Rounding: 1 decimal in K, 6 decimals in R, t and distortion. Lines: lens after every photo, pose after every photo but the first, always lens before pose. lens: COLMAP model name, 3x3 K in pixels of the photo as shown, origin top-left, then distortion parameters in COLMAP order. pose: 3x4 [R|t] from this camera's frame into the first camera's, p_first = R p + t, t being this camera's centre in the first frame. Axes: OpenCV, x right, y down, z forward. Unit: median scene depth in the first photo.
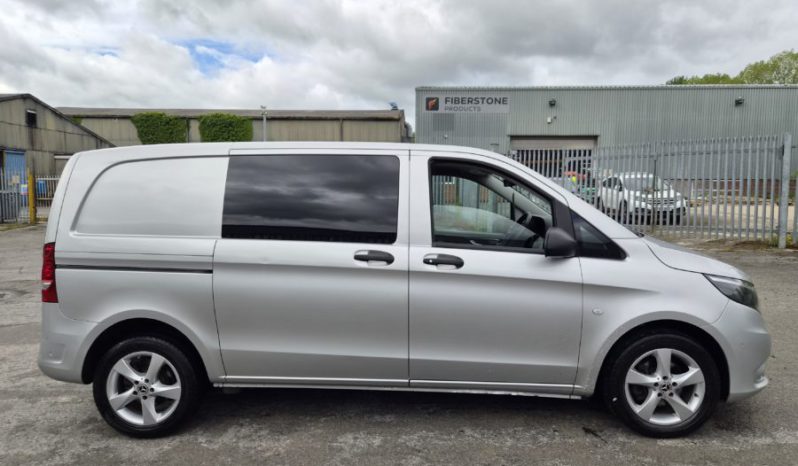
lens RADIAL K [[525.7, 0, 388.3], [0, 525.7, 217.2], [0, 0, 1]] dist [0.034617, 0.000157]
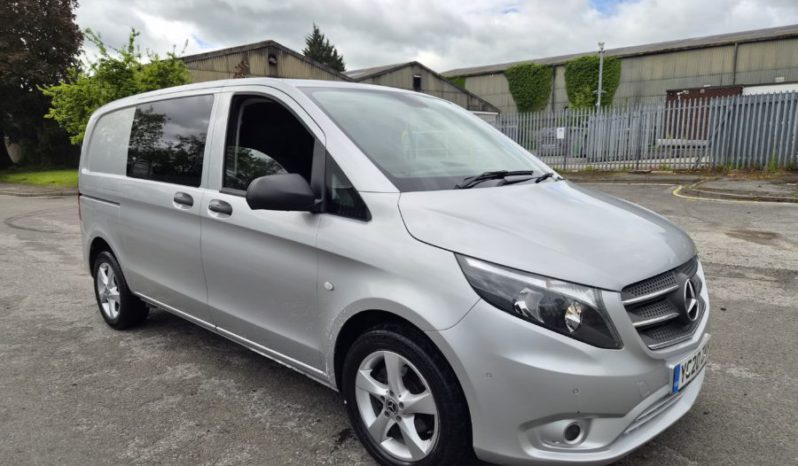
lens RADIAL K [[529.4, 0, 399.0], [0, 529.4, 233.0], [0, 0, 1]] dist [0.068794, -0.052071]
pose [[0.759602, 0.090812, -0.644017, 0.913022], [-0.012649, 0.992080, 0.124973, 0.005898], [0.650265, -0.086784, 0.754734, 0.473969]]
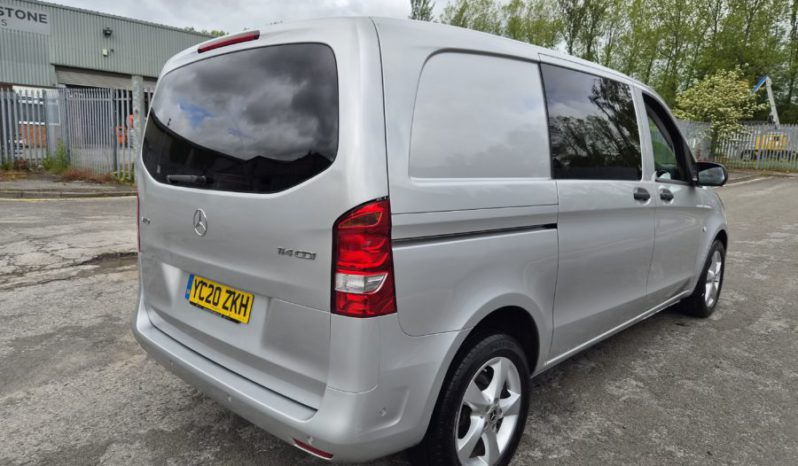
lens RADIAL K [[541.8, 0, 399.8], [0, 541.8, 227.0], [0, 0, 1]] dist [0.060157, -0.046978]
pose [[0.662041, -0.091729, 0.743833, -0.999988], [0.011606, 0.993618, 0.112202, 0.018498], [-0.749377, -0.065649, 0.658881, 0.652494]]
